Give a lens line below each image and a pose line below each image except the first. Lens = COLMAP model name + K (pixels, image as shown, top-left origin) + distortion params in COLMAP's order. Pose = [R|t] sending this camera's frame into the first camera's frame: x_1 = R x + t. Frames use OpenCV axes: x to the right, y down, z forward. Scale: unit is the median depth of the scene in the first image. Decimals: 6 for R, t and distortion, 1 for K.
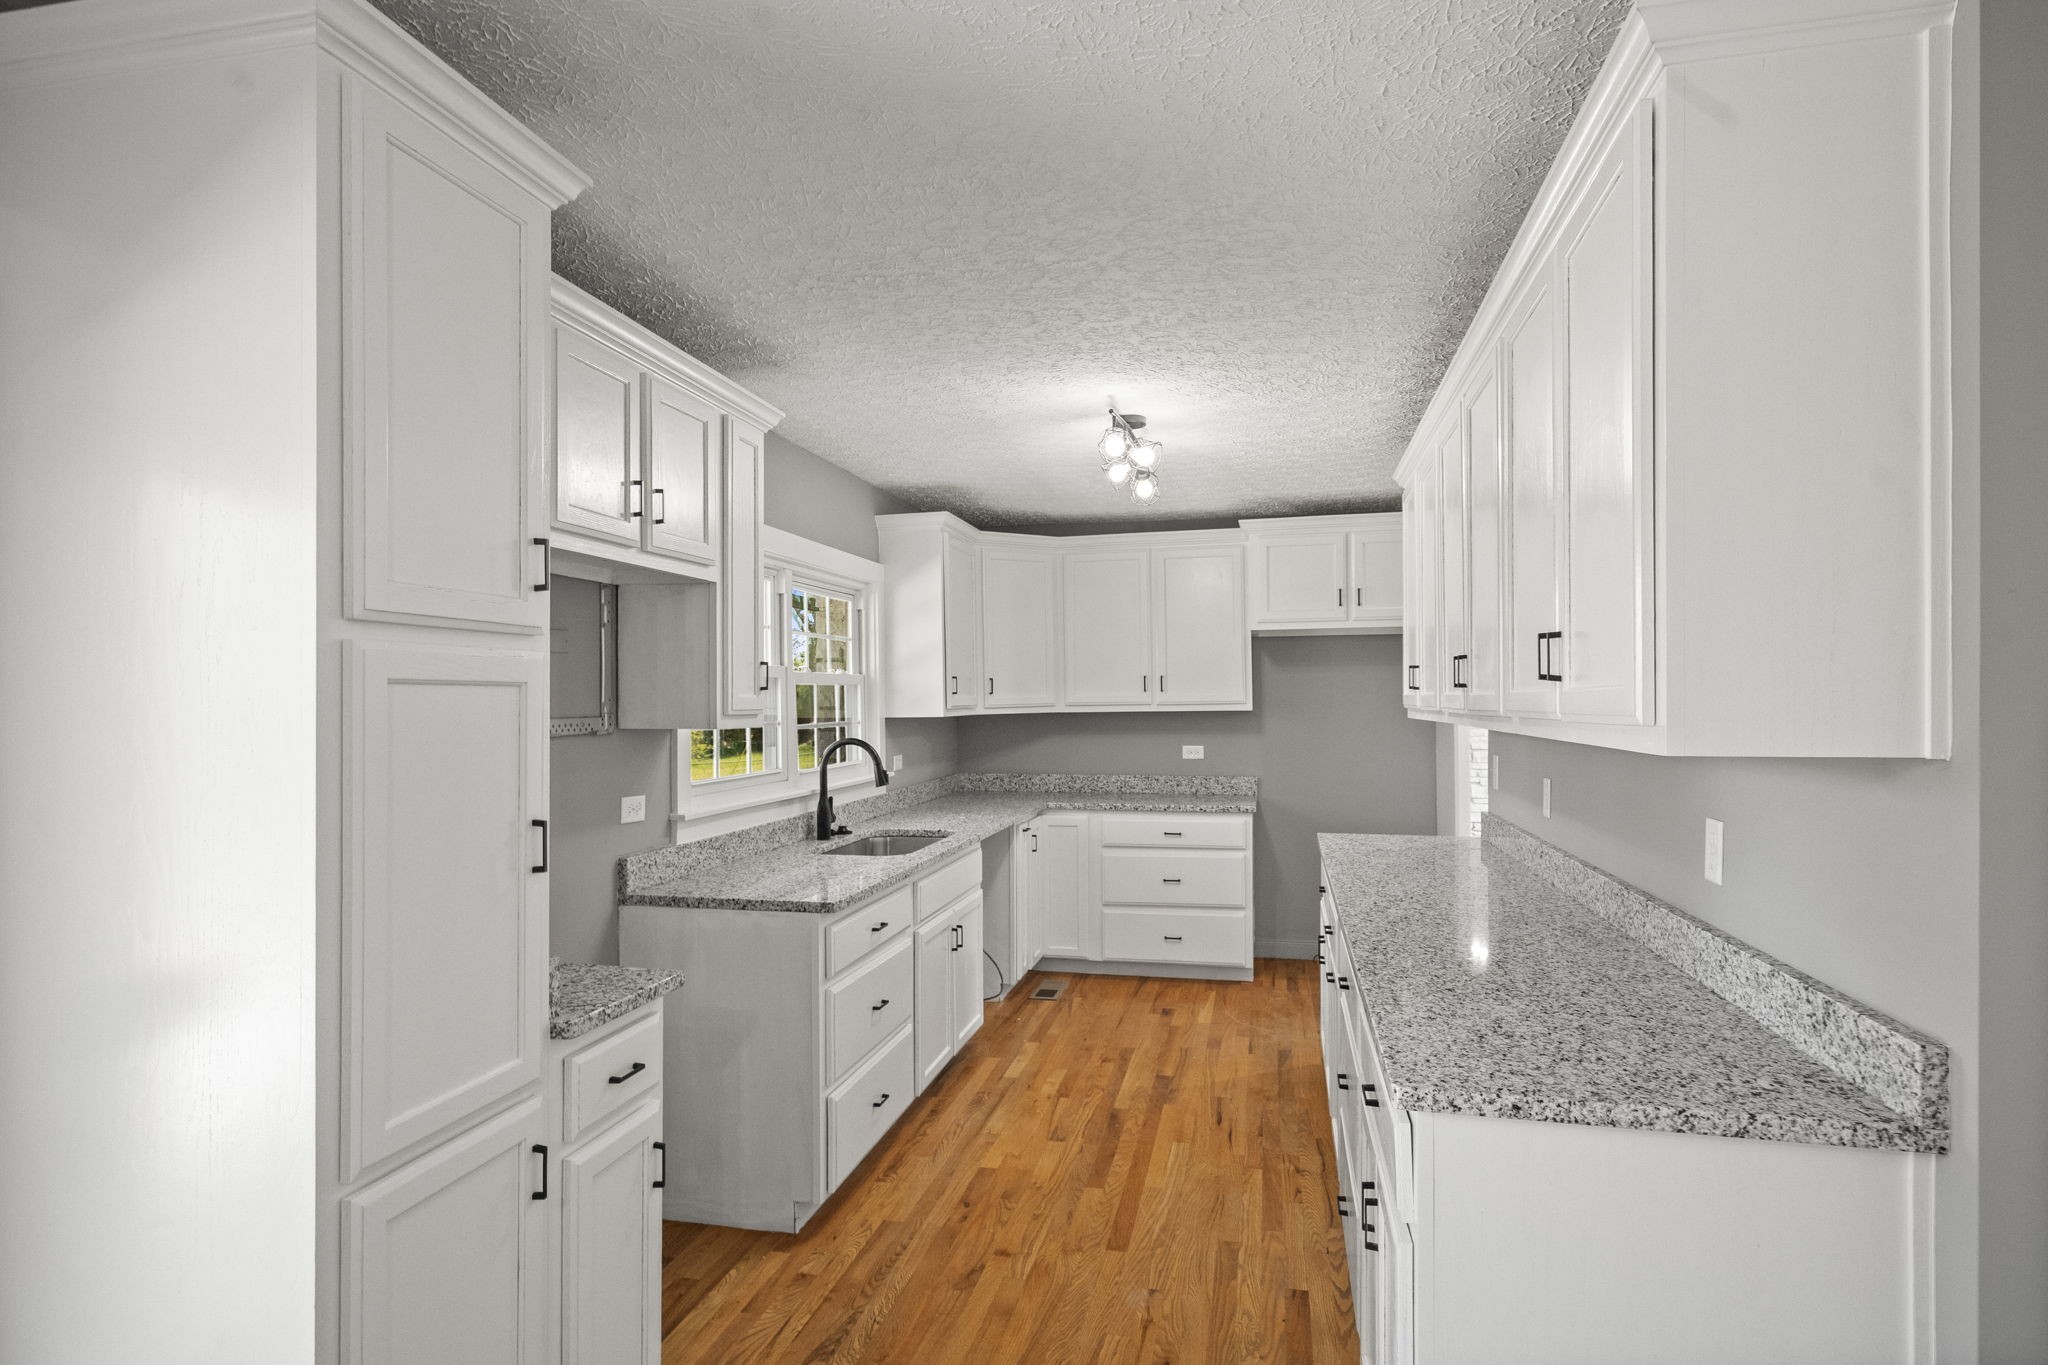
lens RADIAL K [[1087.0, 0, 1041.1], [0, 1087.0, 702.5], [0, 0, 1]] dist [-0.003049, 0.000080]
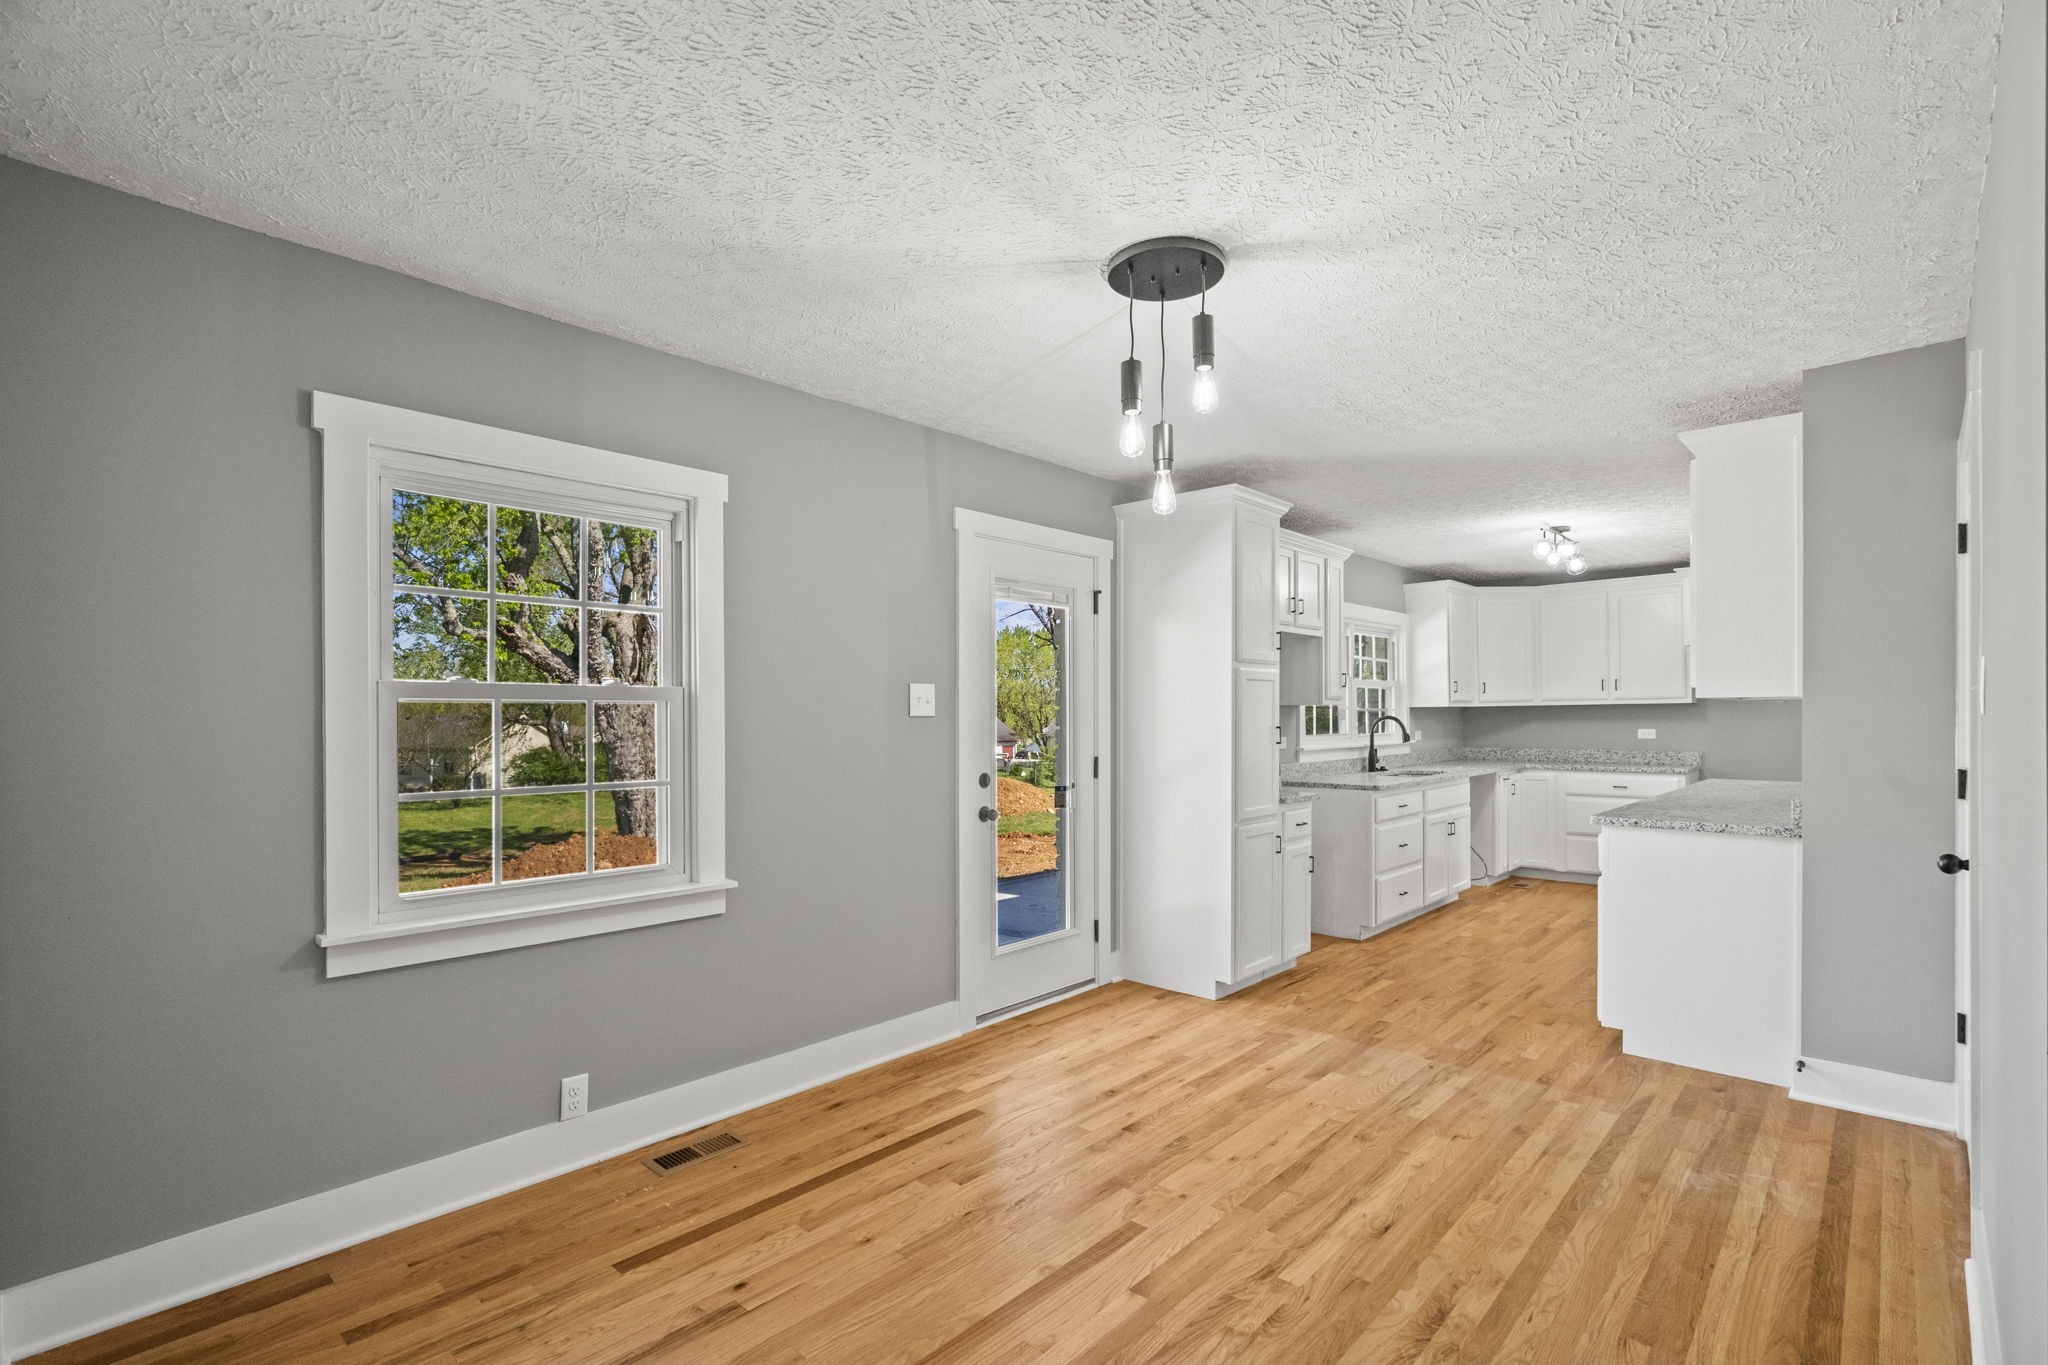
lens RADIAL K [[969.1, 0, 1026.8], [0, 969.1, 724.6], [0, 0, 1]] dist [-0.004467, 0.003924]
pose [[0.862983, 0.003798, -0.505218, 0.102247], [0.000954, 0.999958, 0.009148, 0.027999], [0.505231, -0.008376, 0.862943, -0.589589]]
